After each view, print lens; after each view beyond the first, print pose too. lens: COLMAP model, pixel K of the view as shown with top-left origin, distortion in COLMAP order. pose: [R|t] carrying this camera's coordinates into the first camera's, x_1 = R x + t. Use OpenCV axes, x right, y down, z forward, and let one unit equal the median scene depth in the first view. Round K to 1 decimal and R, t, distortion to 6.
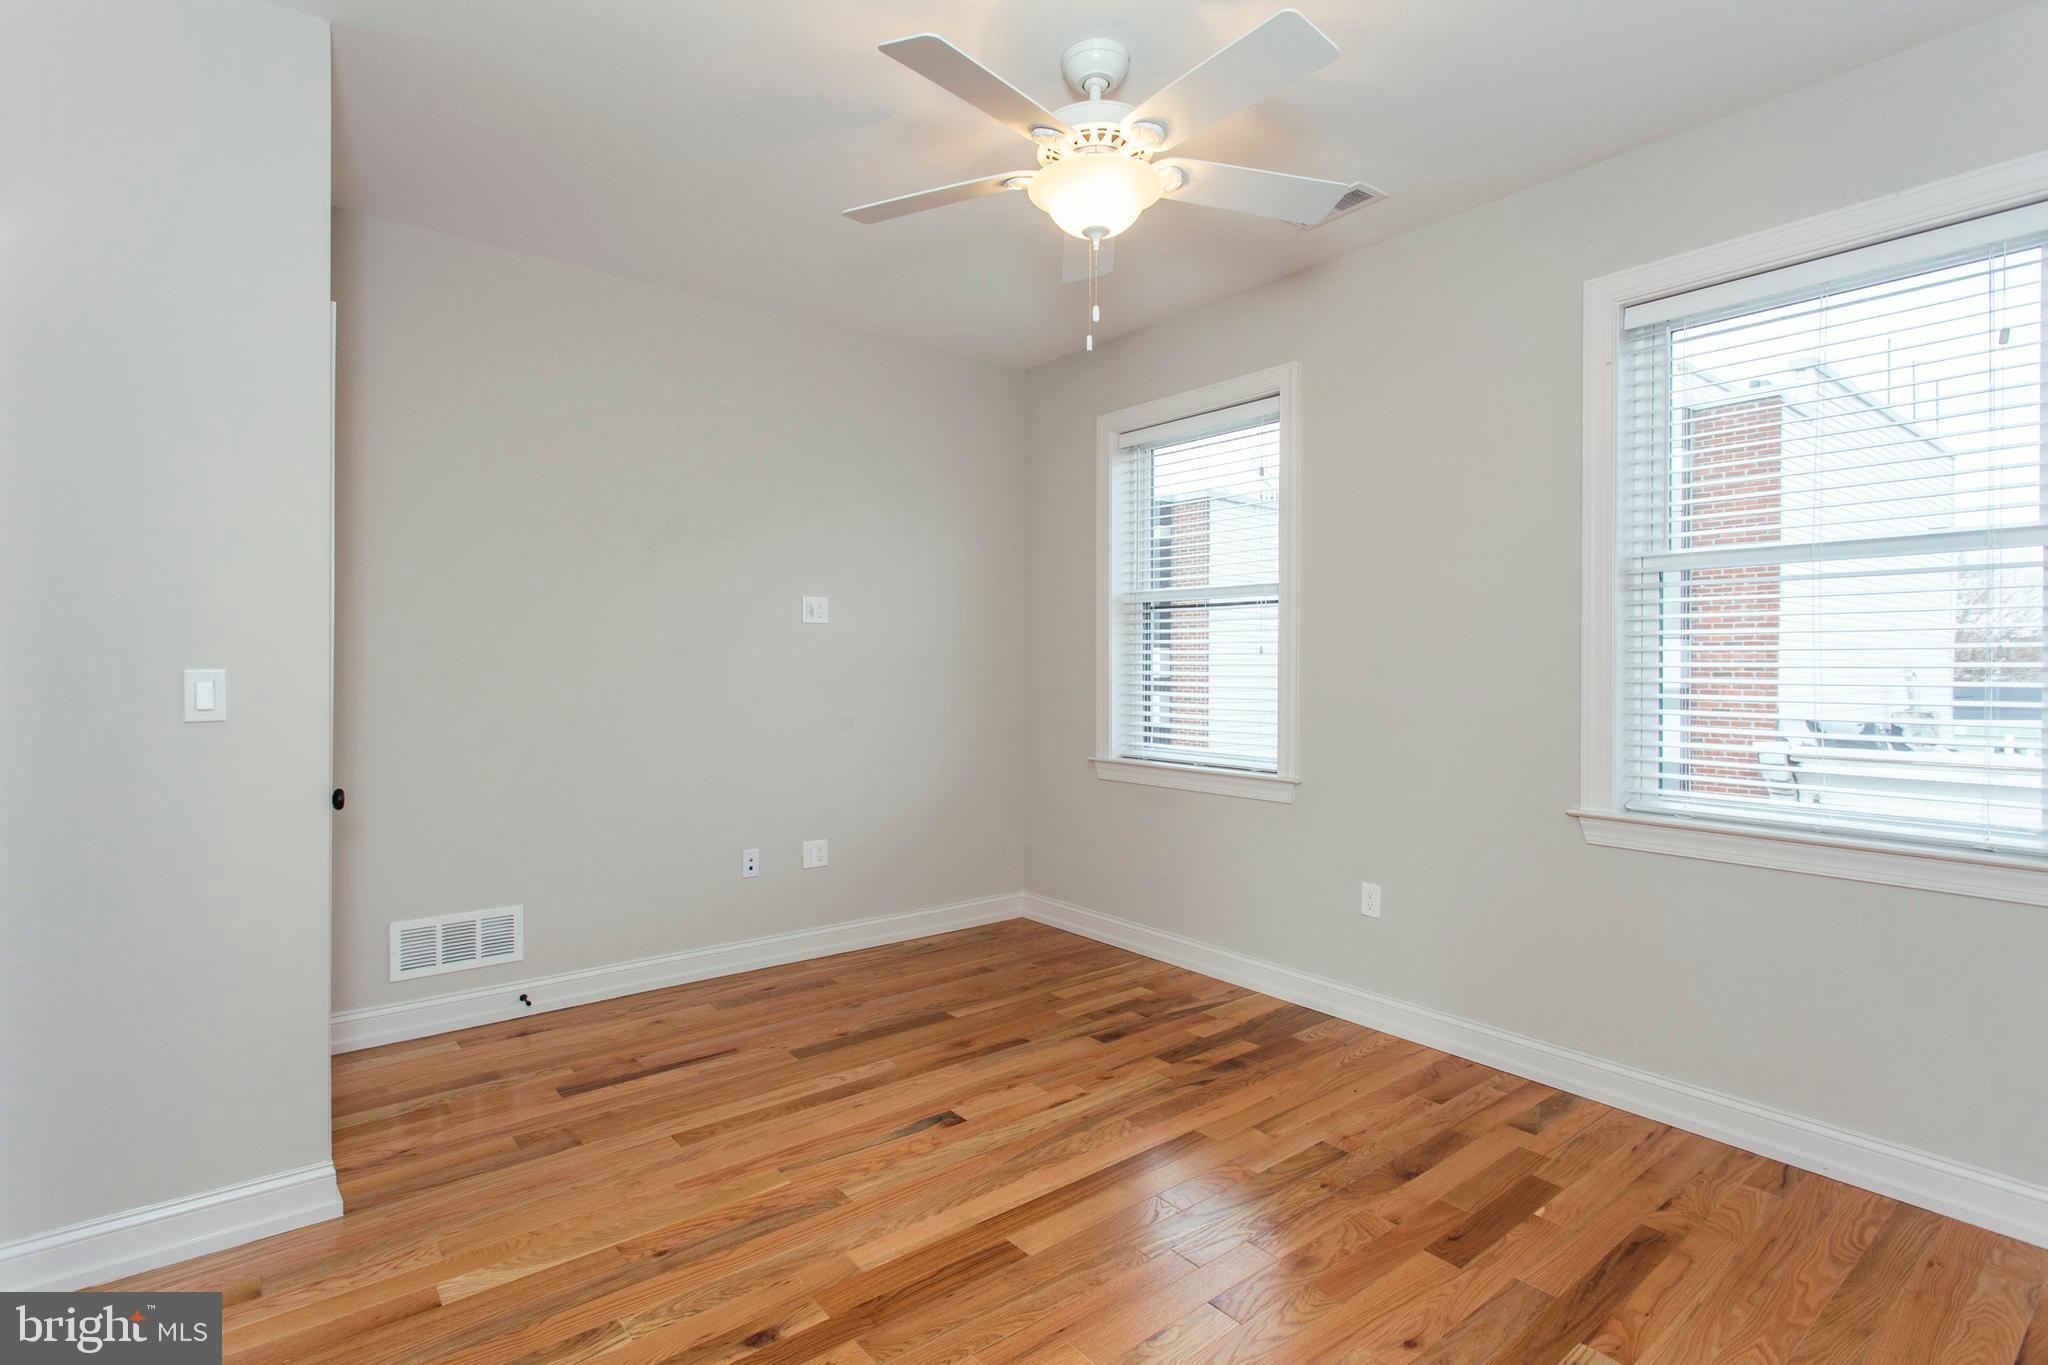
lens RADIAL K [[1020.8, 0, 974.5], [0, 1020.8, 653.0], [0, 0, 1]] dist [-0.017613, 0.021292]
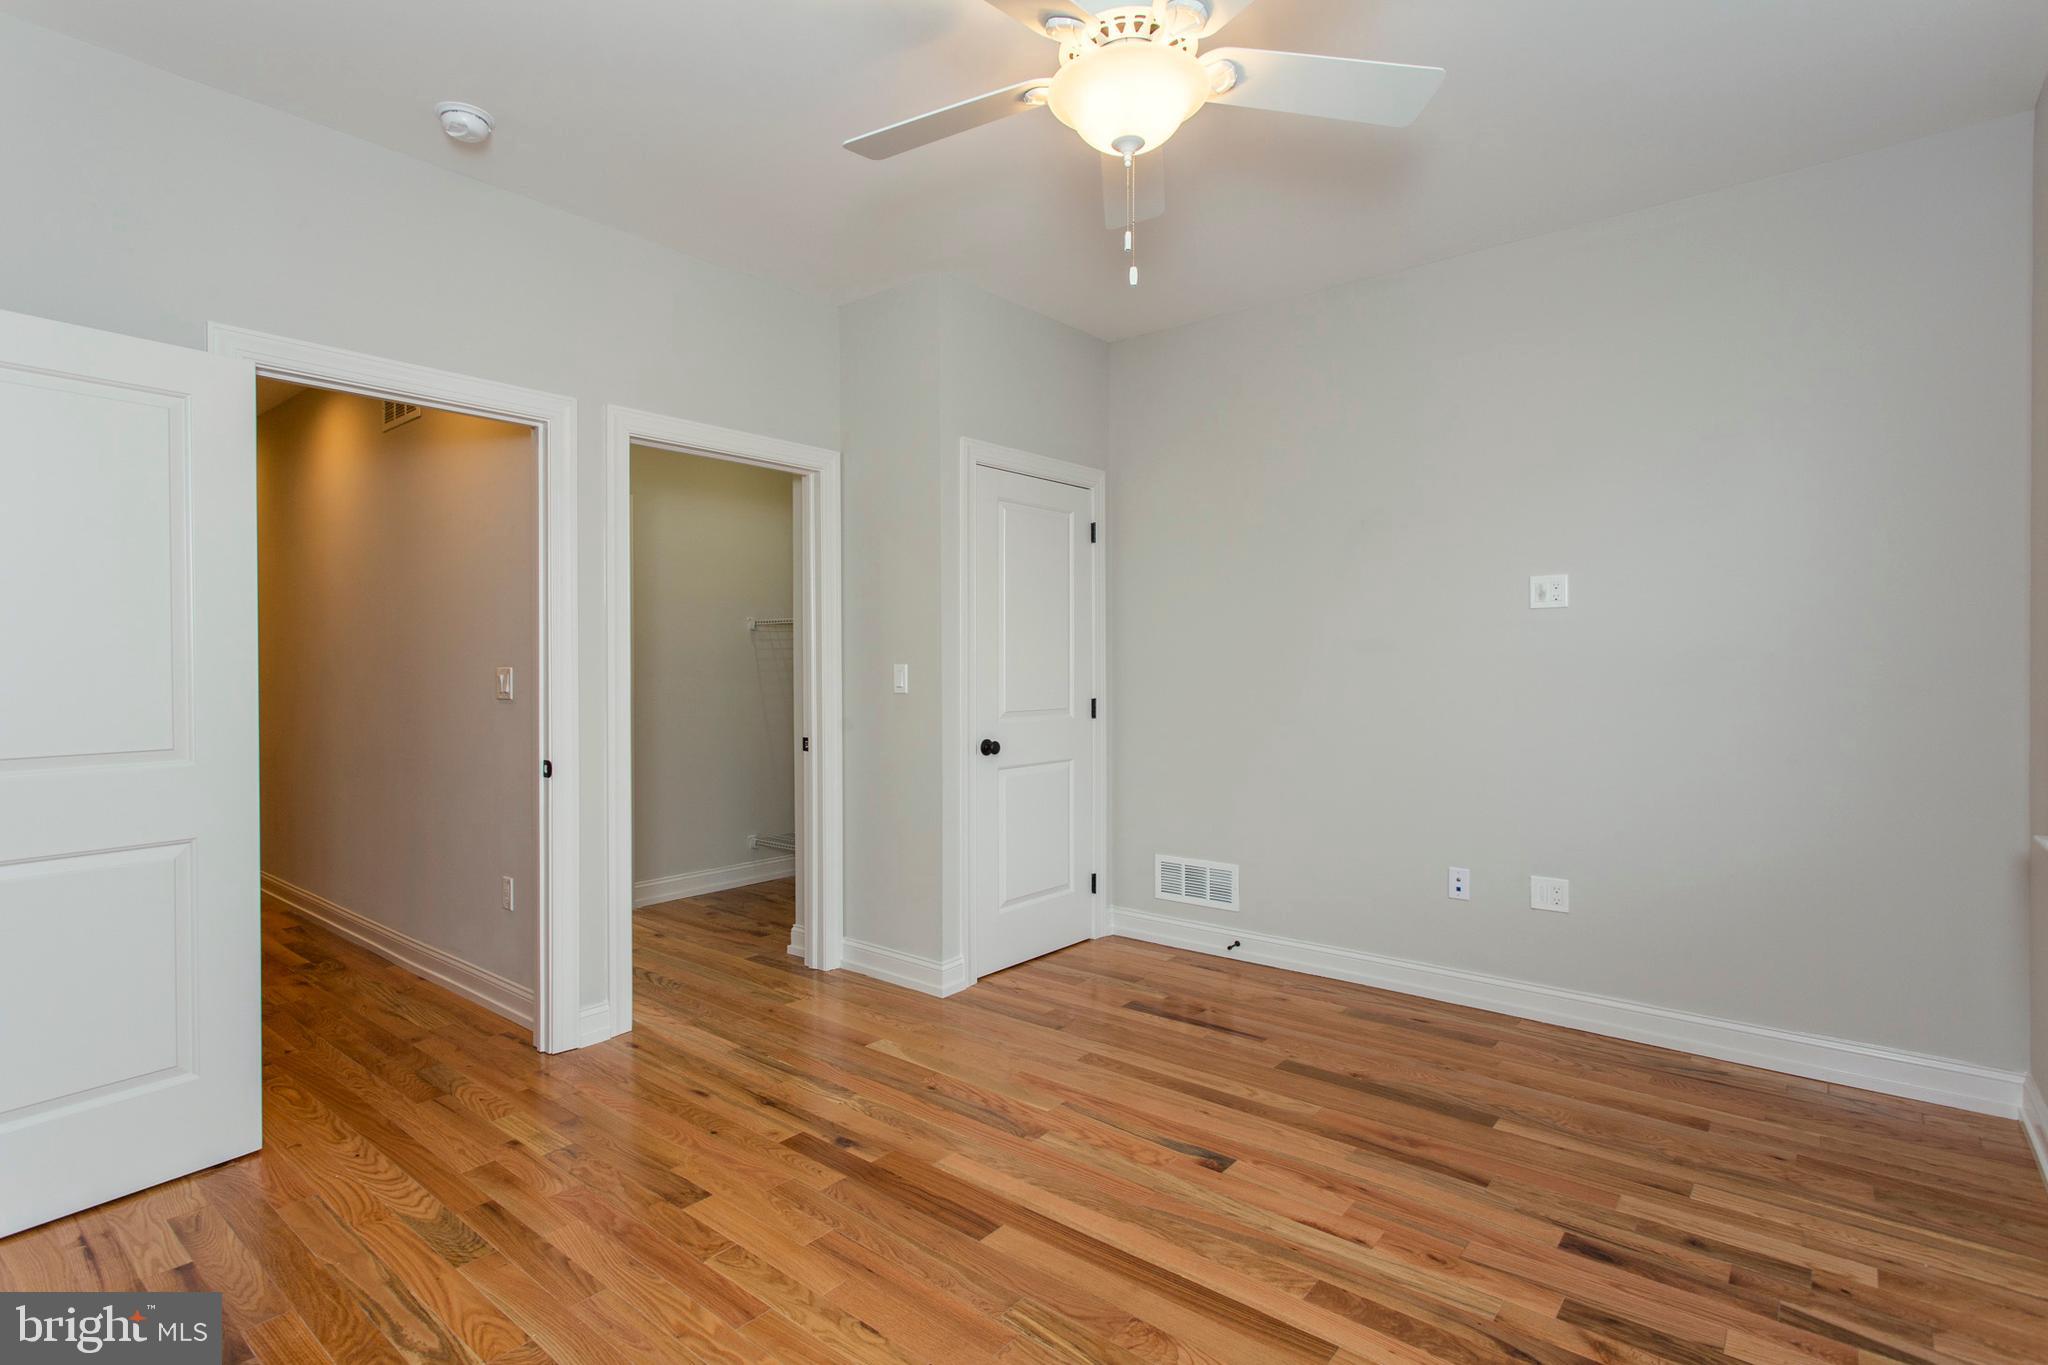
lens RADIAL K [[979.8, 0, 991.5], [0, 979.8, 665.3], [0, 0, 1]] dist [0.001101, 0.001809]
pose [[0.211913, -0.000354, -0.977288, 0.643217], [0.013300, 0.999908, 0.002521, 0.010598], [0.977198, -0.013533, 0.211899, 0.516570]]
